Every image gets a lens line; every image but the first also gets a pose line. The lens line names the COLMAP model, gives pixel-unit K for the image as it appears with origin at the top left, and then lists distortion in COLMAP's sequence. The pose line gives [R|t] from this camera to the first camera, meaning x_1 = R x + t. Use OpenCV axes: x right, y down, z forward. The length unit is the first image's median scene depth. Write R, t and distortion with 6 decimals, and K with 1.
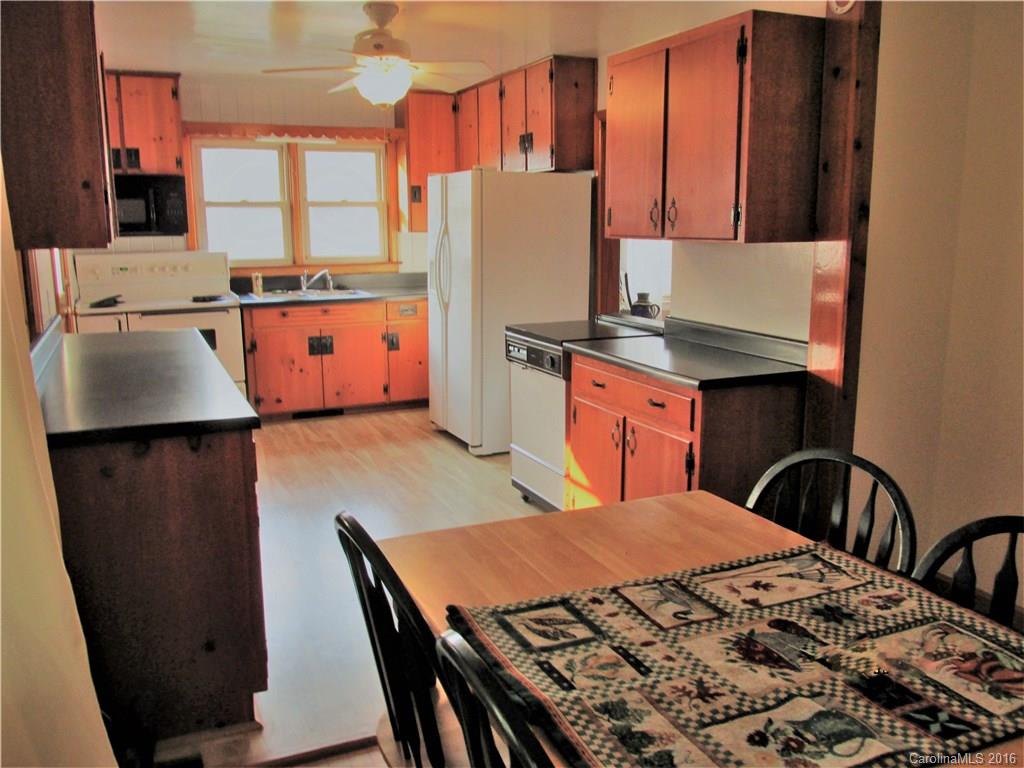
lens RADIAL K [[857.9, 0, 517.5], [0, 857.9, 383.9], [0, 0, 1]] dist [-0.029086, 0.015887]
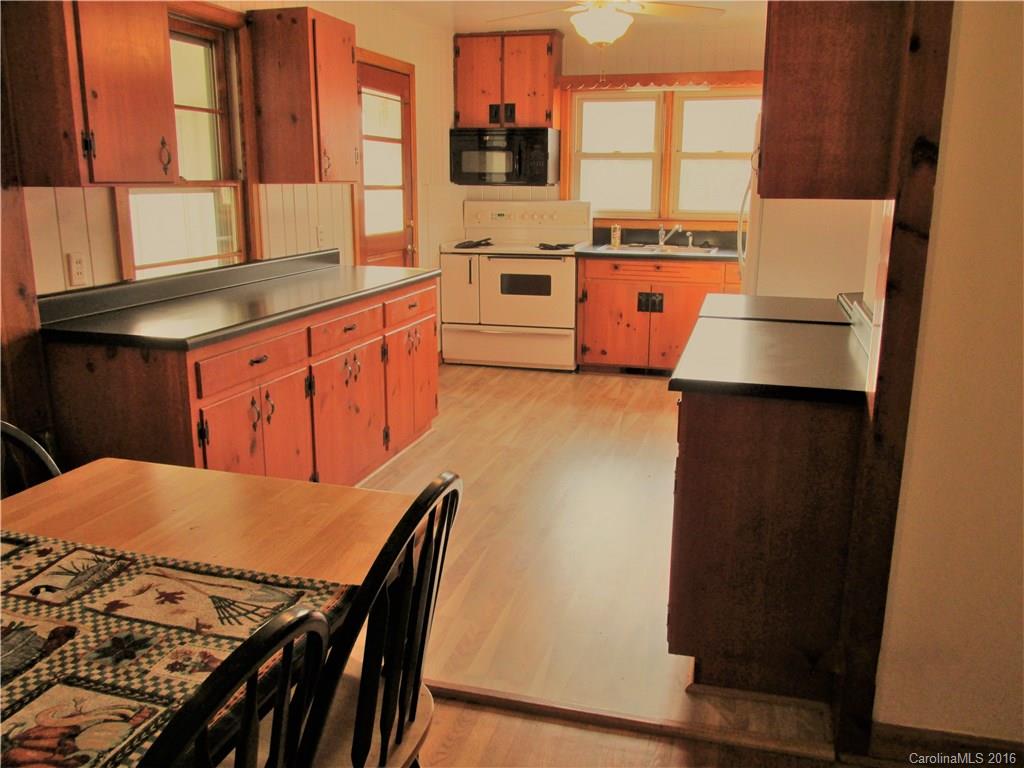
lens RADIAL K [[857.9, 0, 517.5], [0, 857.9, 383.9], [0, 0, 1]] dist [-0.029086, 0.015887]
pose [[0.759877, 0.160145, -0.630032, 0.297215], [-0.129556, 0.987046, 0.094636, -0.027117], [0.637026, 0.009713, 0.770782, 0.162407]]
